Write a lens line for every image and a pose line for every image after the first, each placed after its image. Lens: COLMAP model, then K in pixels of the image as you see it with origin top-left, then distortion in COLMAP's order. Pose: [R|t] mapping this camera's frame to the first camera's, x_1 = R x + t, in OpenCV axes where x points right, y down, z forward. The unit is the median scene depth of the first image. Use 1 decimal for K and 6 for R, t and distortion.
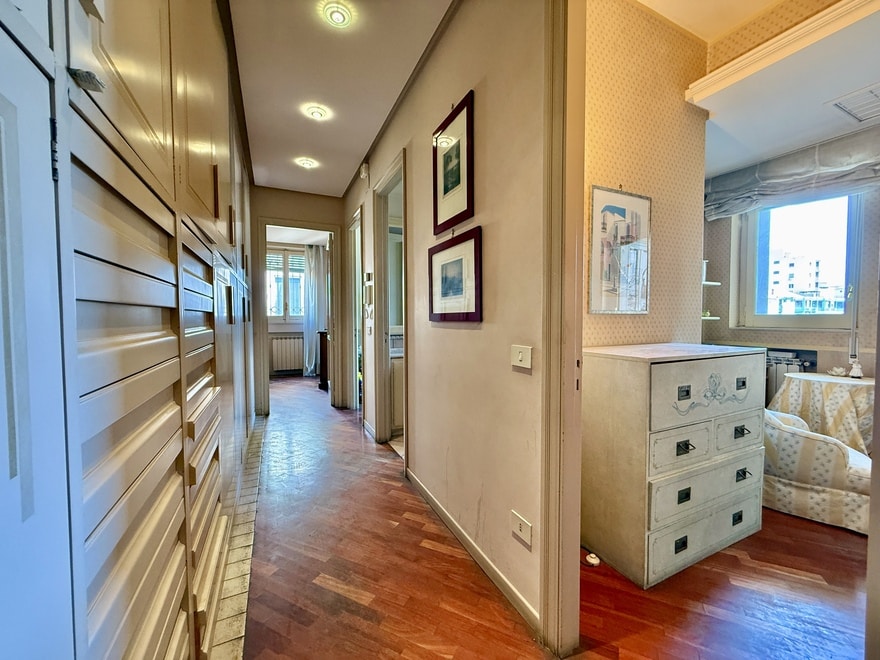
lens RADIAL K [[351.2, 0, 438.7], [0, 351.2, 329.8], [0, 0, 1]] dist [0.001847, 0.000298]
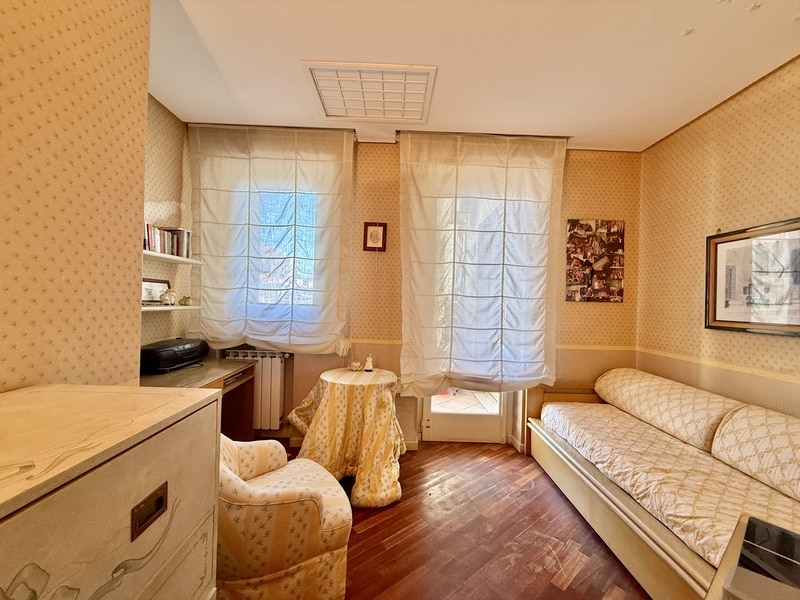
lens RADIAL K [[319.3, 0, 399.6], [0, 319.3, 300.4], [0, 0, 1]] dist [0.001847, 0.000298]
pose [[0.414590, 0.013449, 0.909909, 0.576389], [0.000957, 0.999884, -0.015215, -0.062062], [-0.910008, 0.007179, 0.414529, 0.536860]]
